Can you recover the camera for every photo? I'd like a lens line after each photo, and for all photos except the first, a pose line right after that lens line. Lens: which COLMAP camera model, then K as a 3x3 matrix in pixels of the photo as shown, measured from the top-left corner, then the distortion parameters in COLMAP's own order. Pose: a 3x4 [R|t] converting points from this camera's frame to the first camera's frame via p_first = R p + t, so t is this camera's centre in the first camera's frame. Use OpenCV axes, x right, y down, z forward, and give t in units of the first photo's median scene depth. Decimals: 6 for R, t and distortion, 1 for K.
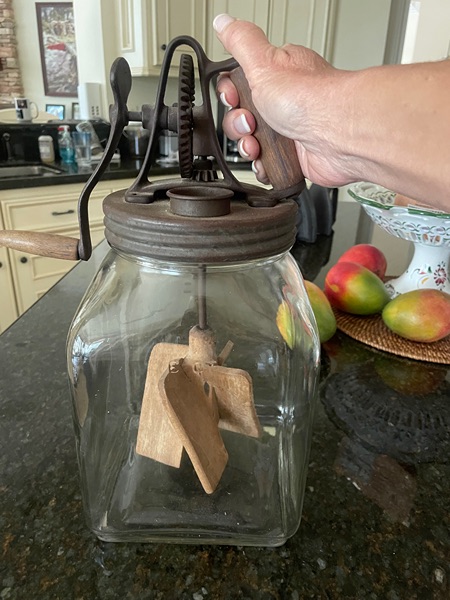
lens RADIAL K [[460.4, 0, 227.1], [0, 460.4, 301.2], [0, 0, 1]] dist [0.051543, -0.091883]
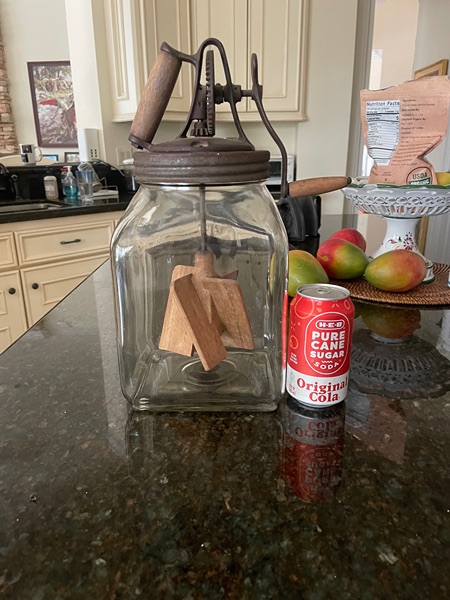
lens RADIAL K [[460.4, 0, 228.4], [0, 460.4, 300.4], [0, 0, 1]] dist [0.051543, -0.091883]
pose [[0.998167, -0.052425, 0.030236, -0.077207], [0.055058, 0.994042, -0.094073, 0.212077], [-0.025124, 0.095566, 0.995106, -0.237243]]
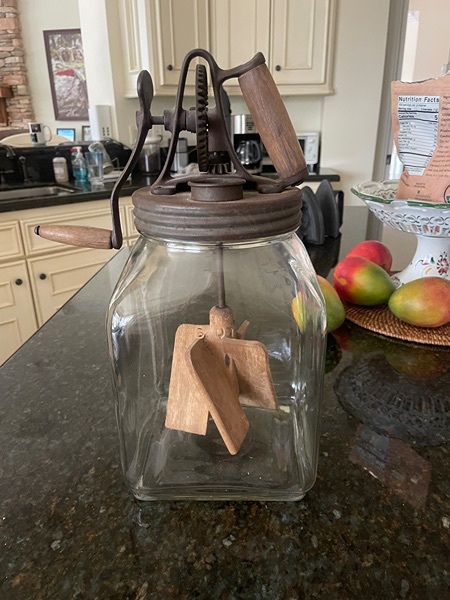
lens RADIAL K [[460.4, 0, 227.1], [0, 460.4, 304.6], [0, 0, 1]] dist [0.051543, -0.091883]
pose [[0.998969, -0.037506, -0.025581, -0.006494], [0.036842, 0.998984, -0.025956, 0.048761], [0.026528, 0.024987, 0.999336, -0.070927]]
